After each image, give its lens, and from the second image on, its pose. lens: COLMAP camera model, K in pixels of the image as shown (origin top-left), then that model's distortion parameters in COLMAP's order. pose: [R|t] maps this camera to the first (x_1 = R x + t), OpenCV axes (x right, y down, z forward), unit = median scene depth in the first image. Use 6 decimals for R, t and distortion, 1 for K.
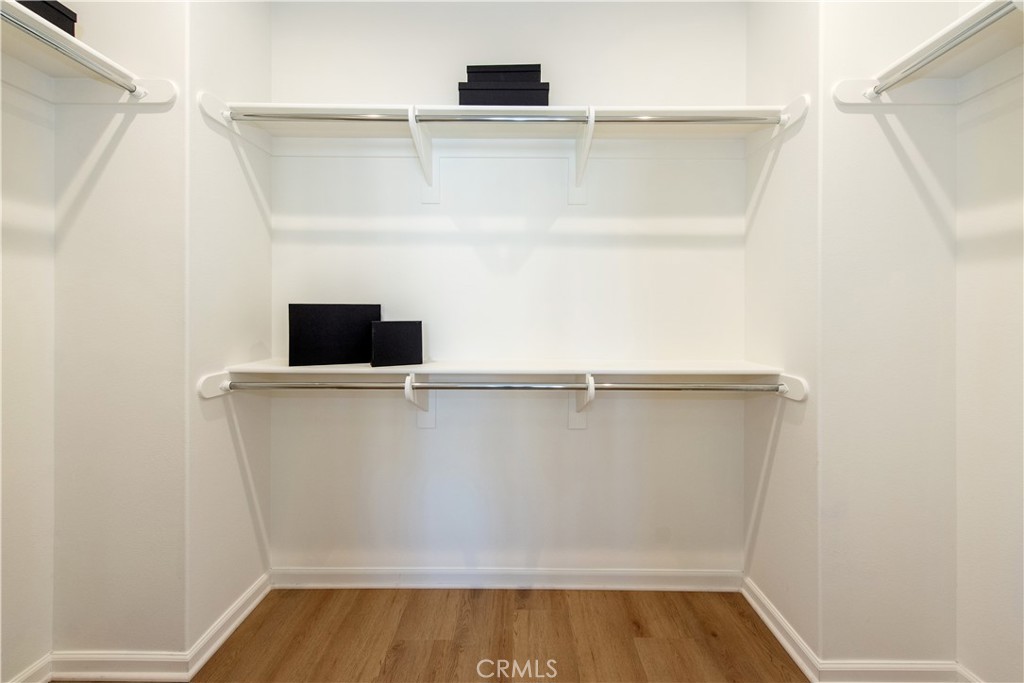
lens RADIAL K [[405.0, 0, 513.9], [0, 405.0, 334.5], [0, 0, 1]] dist [0.012704, -0.002152]
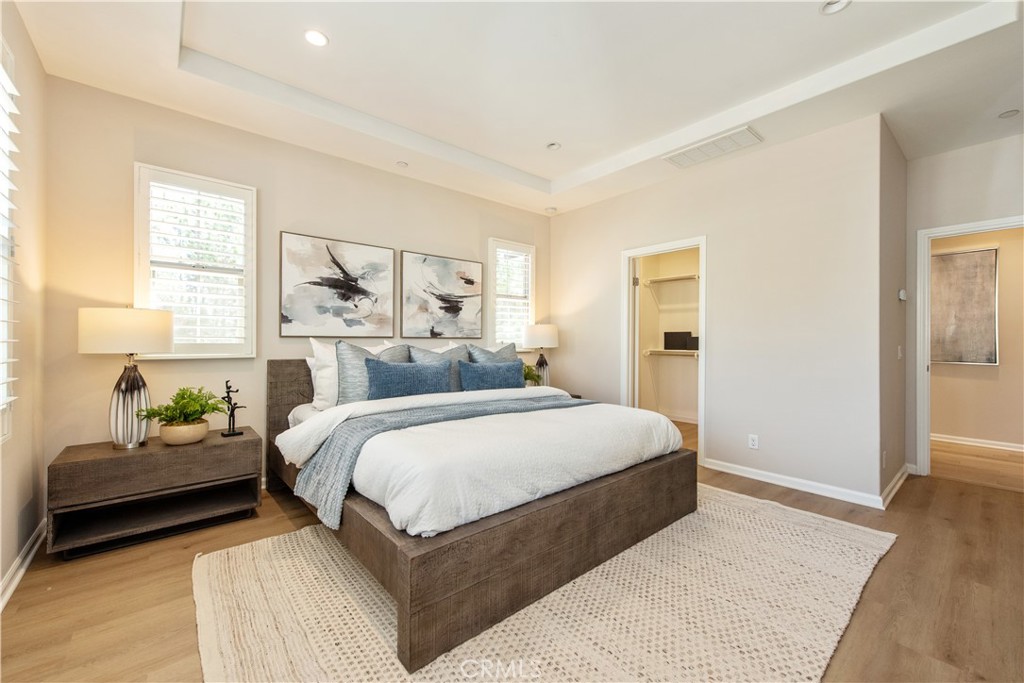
lens RADIAL K [[405.0, 0, 499.2], [0, 405.0, 345.2], [0, 0, 1]] dist [0.012704, -0.002152]
pose [[0.649223, 0.005630, -0.760577, 1.211600], [-0.006757, 0.999976, 0.001635, 0.042971], [0.760568, 0.004077, 0.649246, -2.405466]]
